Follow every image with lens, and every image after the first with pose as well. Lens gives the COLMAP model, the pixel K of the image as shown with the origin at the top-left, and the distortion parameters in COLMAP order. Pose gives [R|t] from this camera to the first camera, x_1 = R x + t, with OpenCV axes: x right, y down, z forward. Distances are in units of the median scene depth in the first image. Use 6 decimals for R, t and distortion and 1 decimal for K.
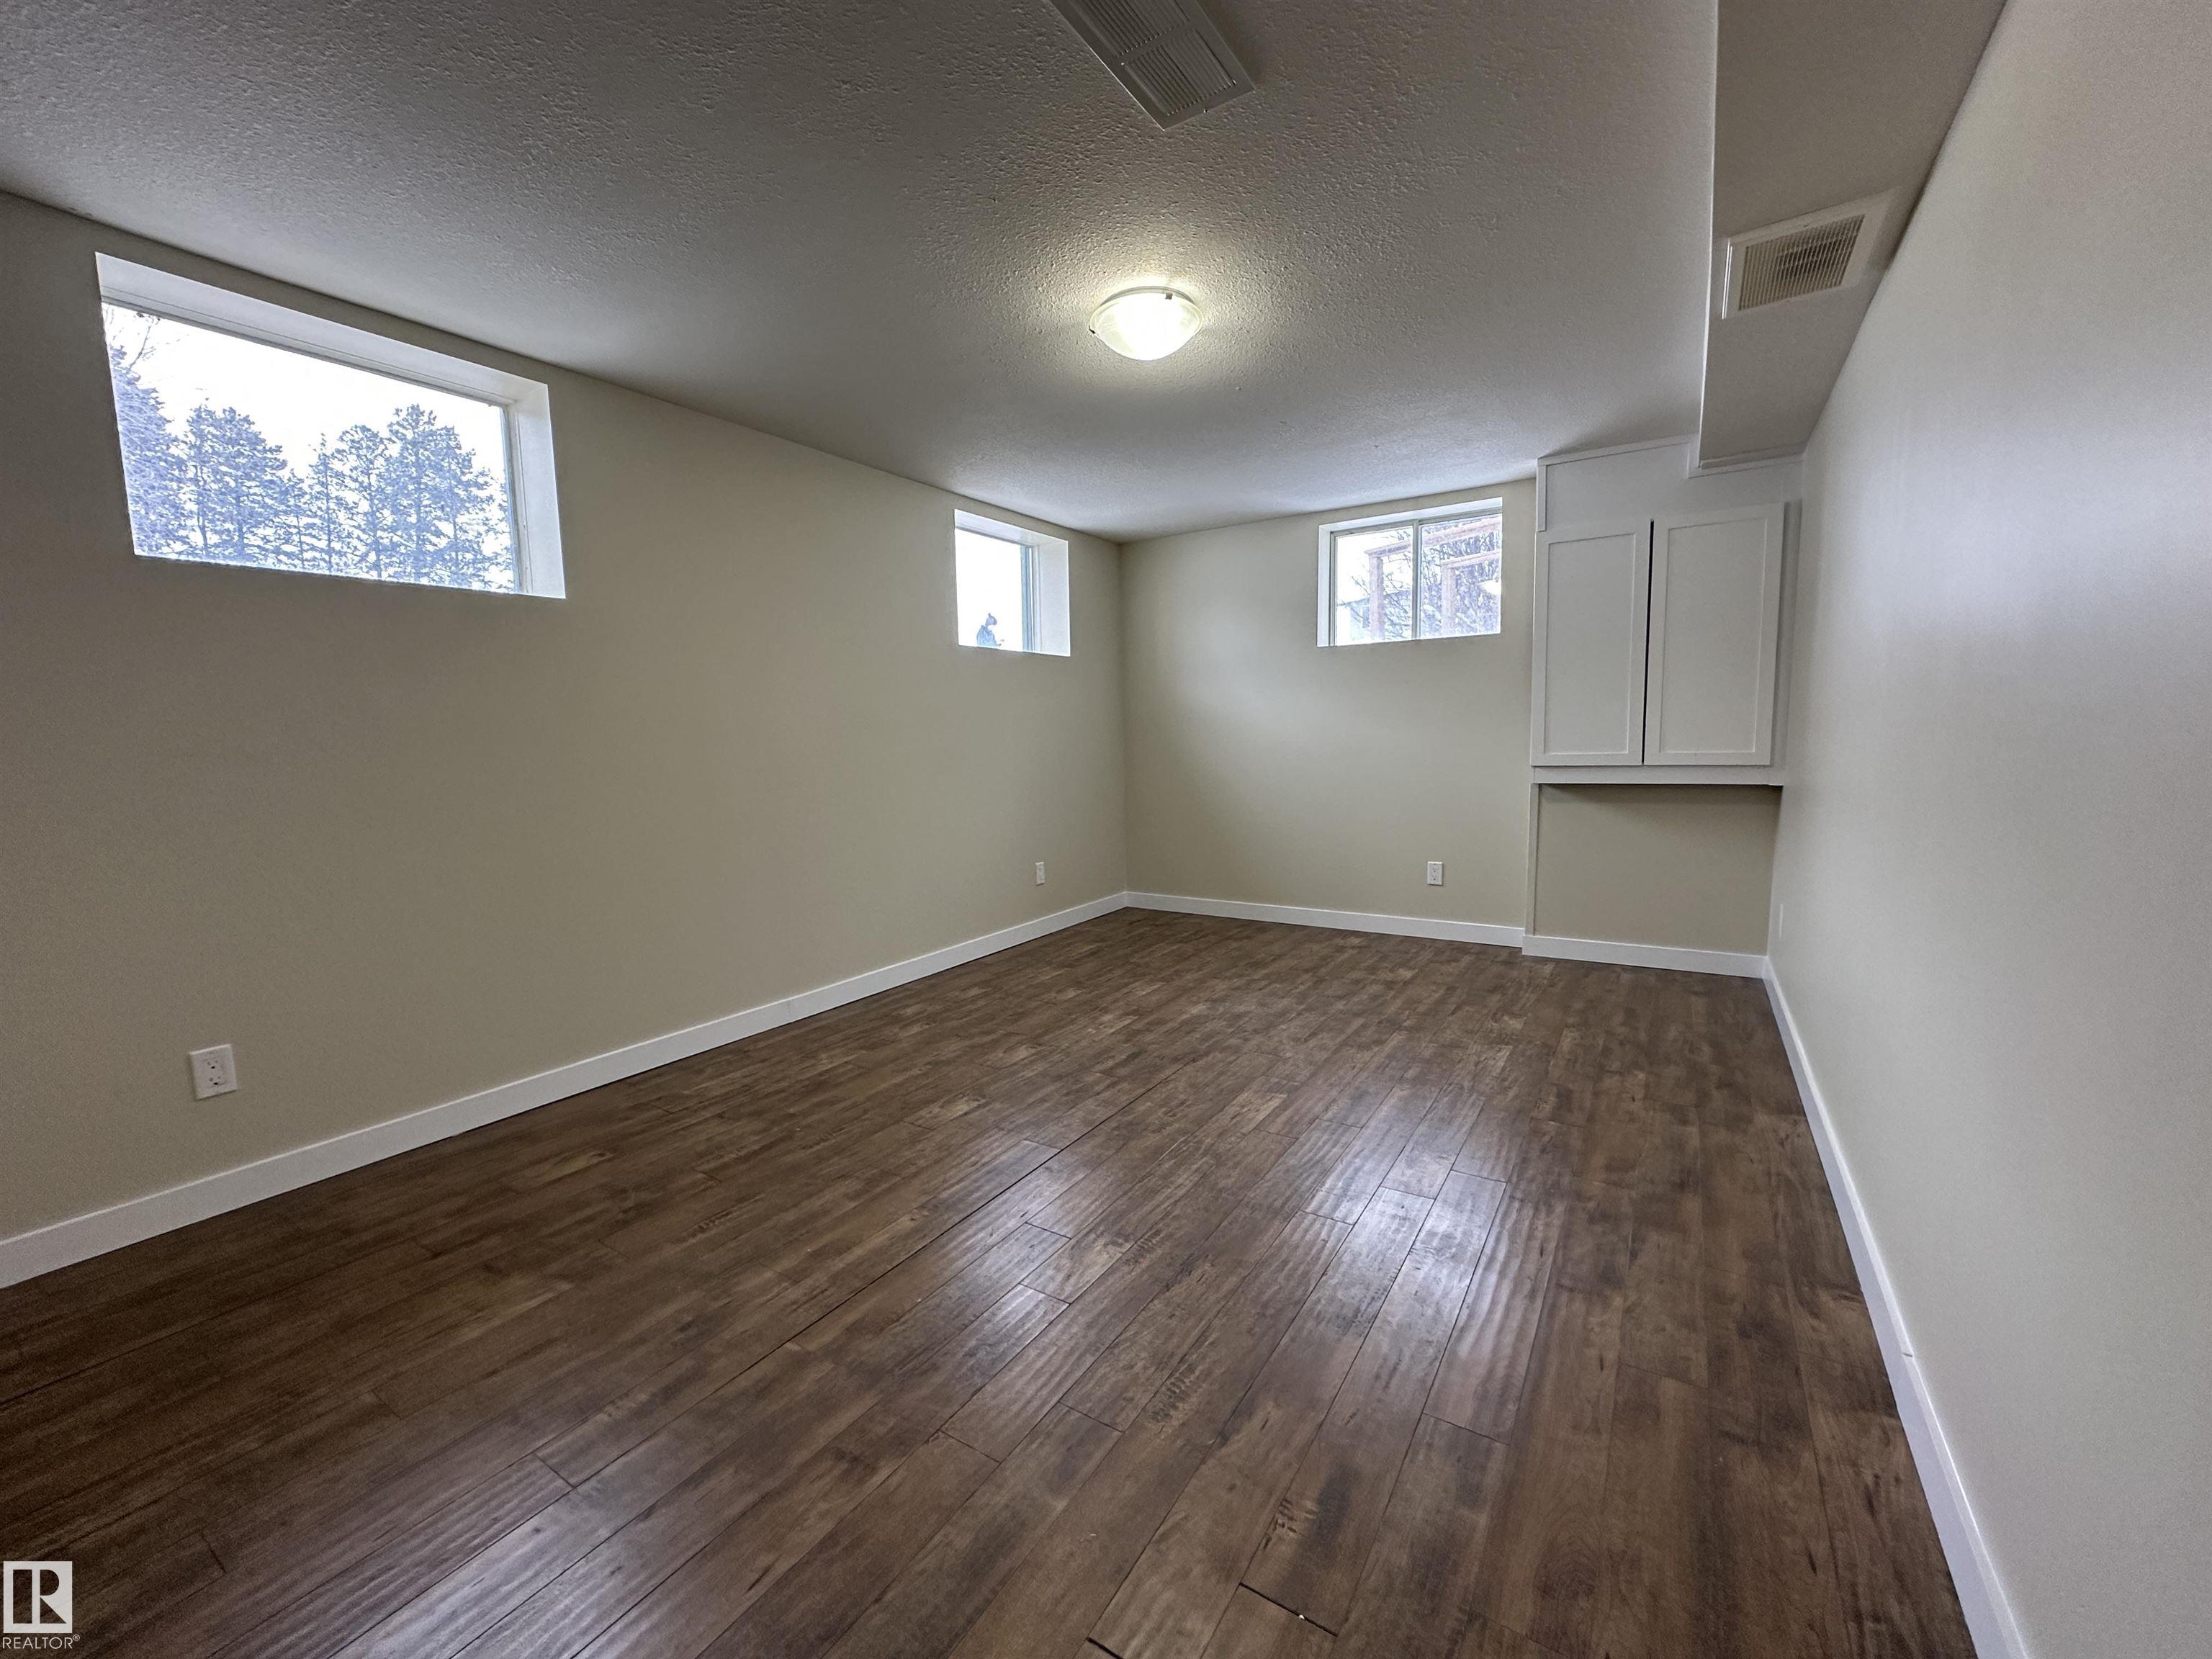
lens RADIAL K [[878.8, 0, 1107.0], [0, 878.8, 828.2], [0, 0, 1]] dist [-0.004459, 0.001372]
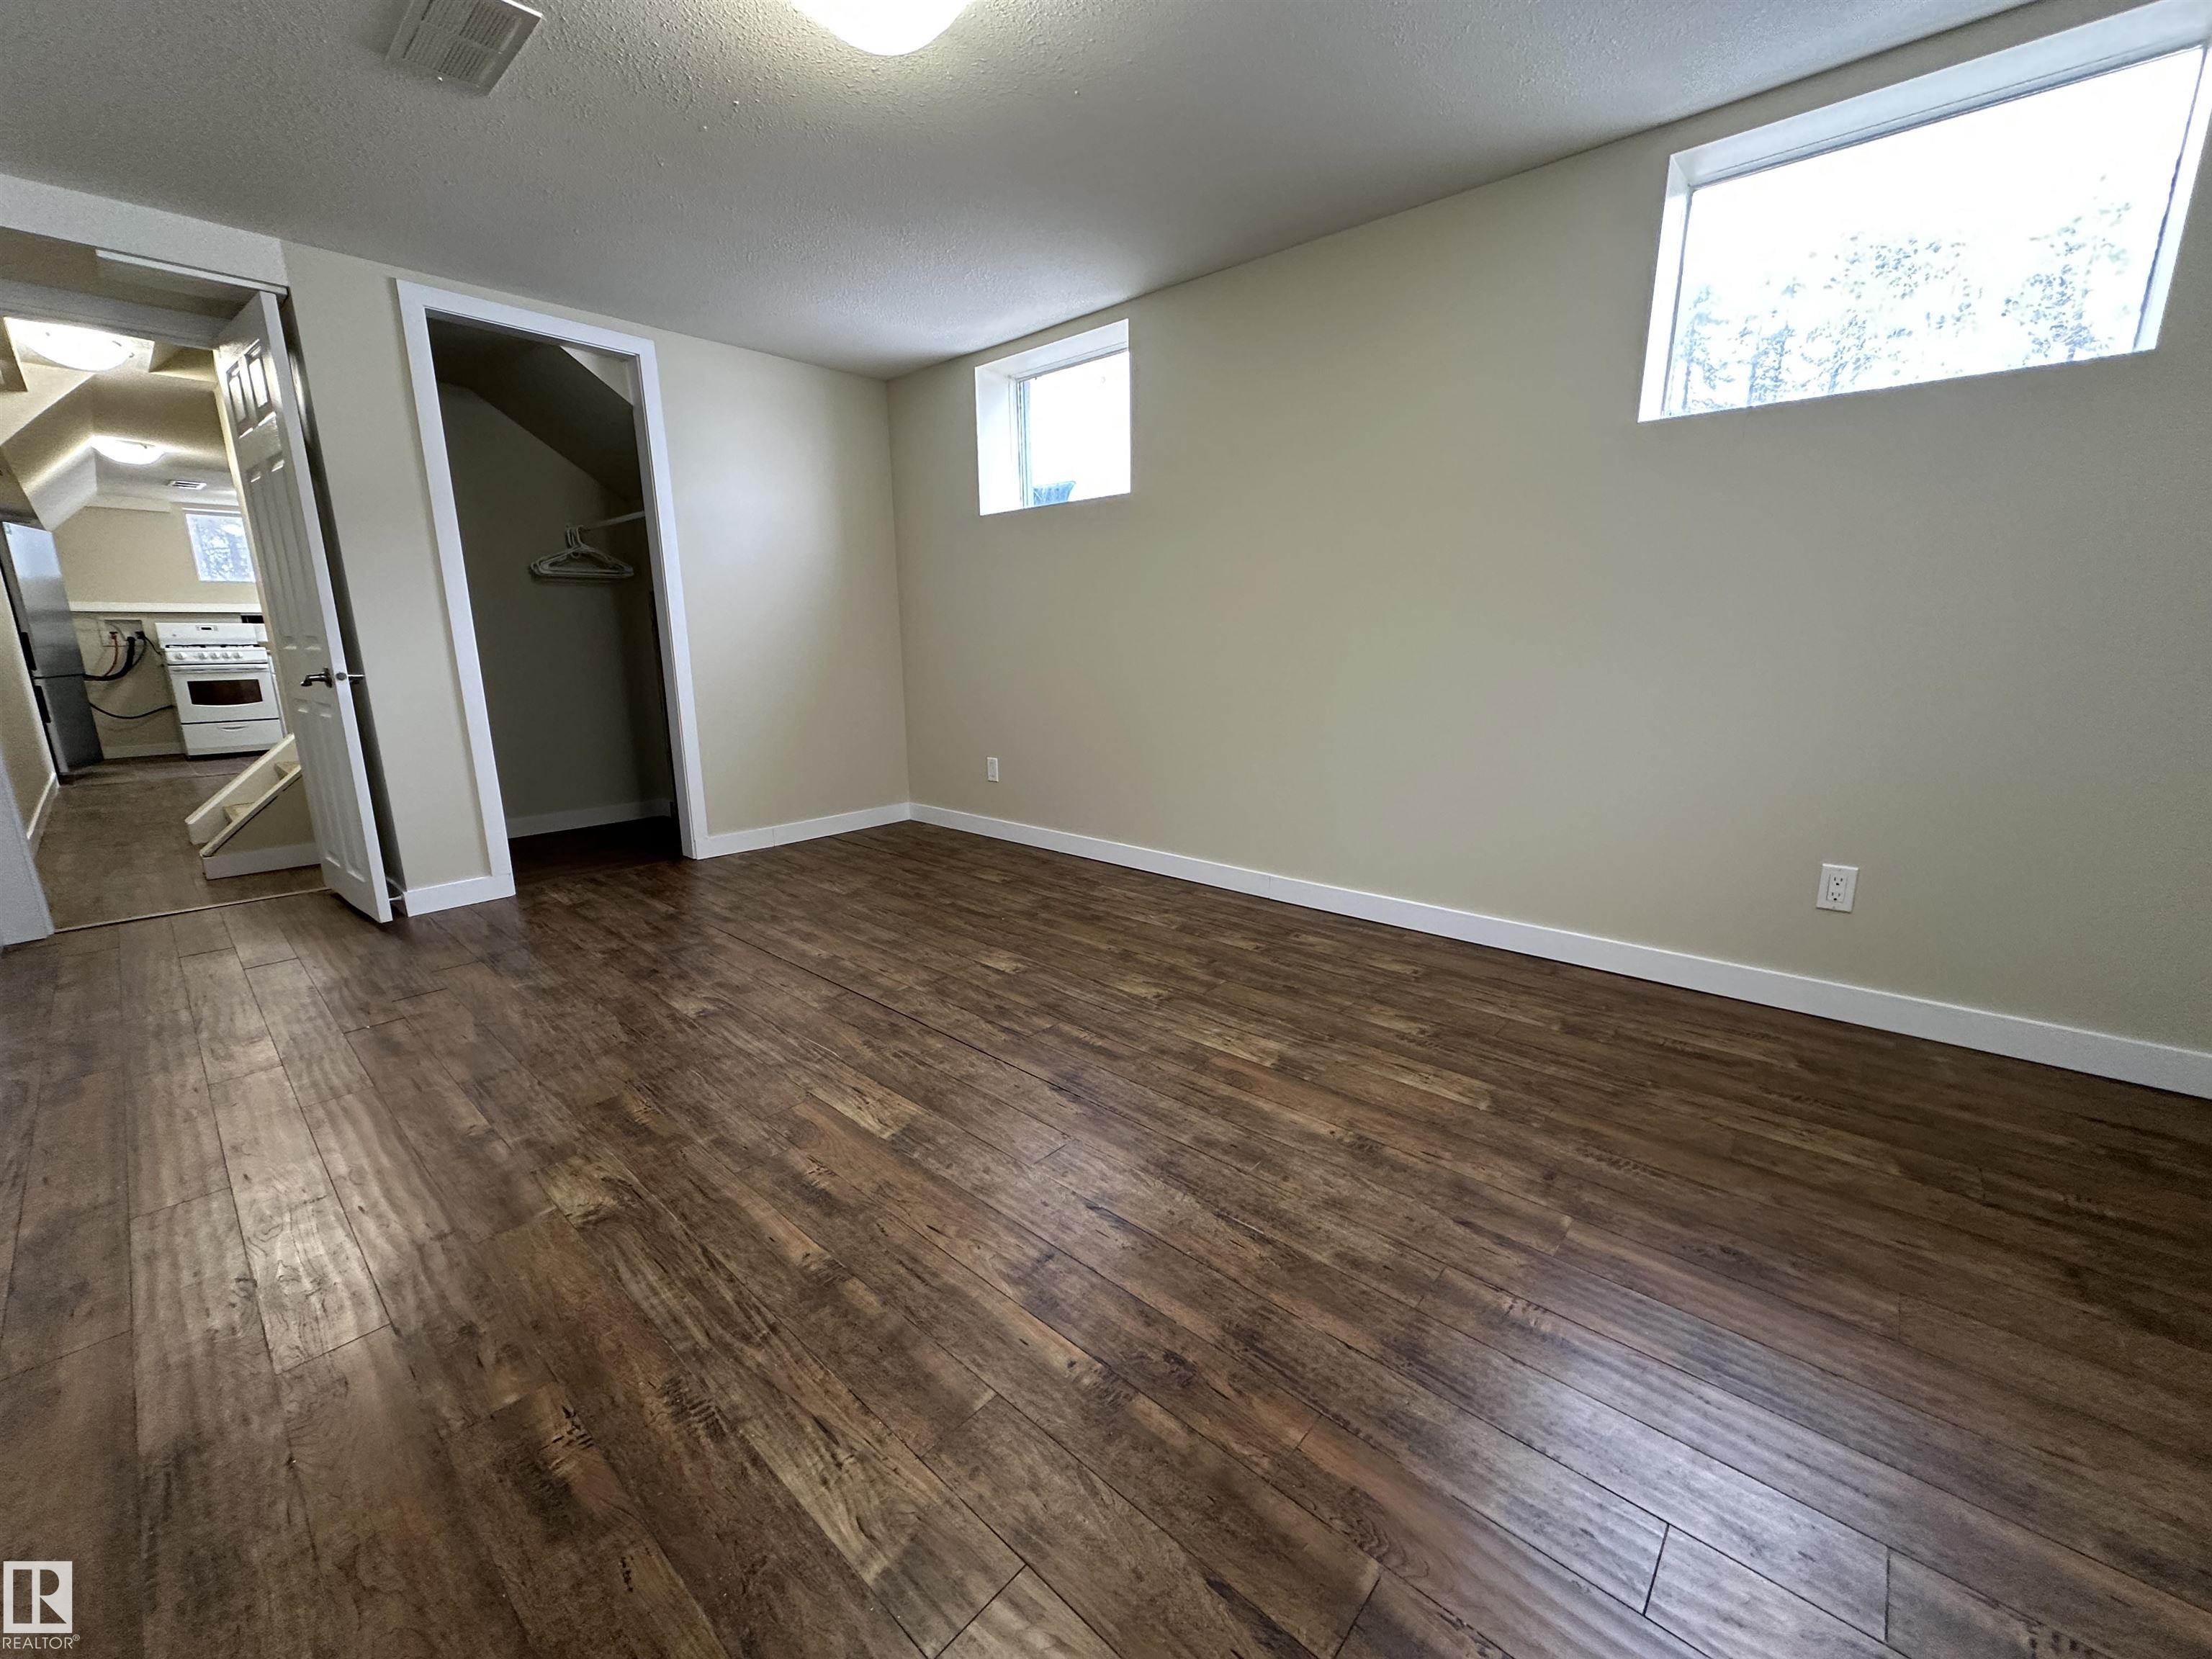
lens RADIAL K [[878.8, 0, 1101.8], [0, 878.8, 830.2], [0, 0, 1]] dist [-0.004459, 0.001372]
pose [[-0.154938, 0.240353, -0.958240, 0.656943], [-0.092578, 0.962153, 0.256303, -0.095413], [0.983577, 0.128423, -0.126822, 1.043222]]
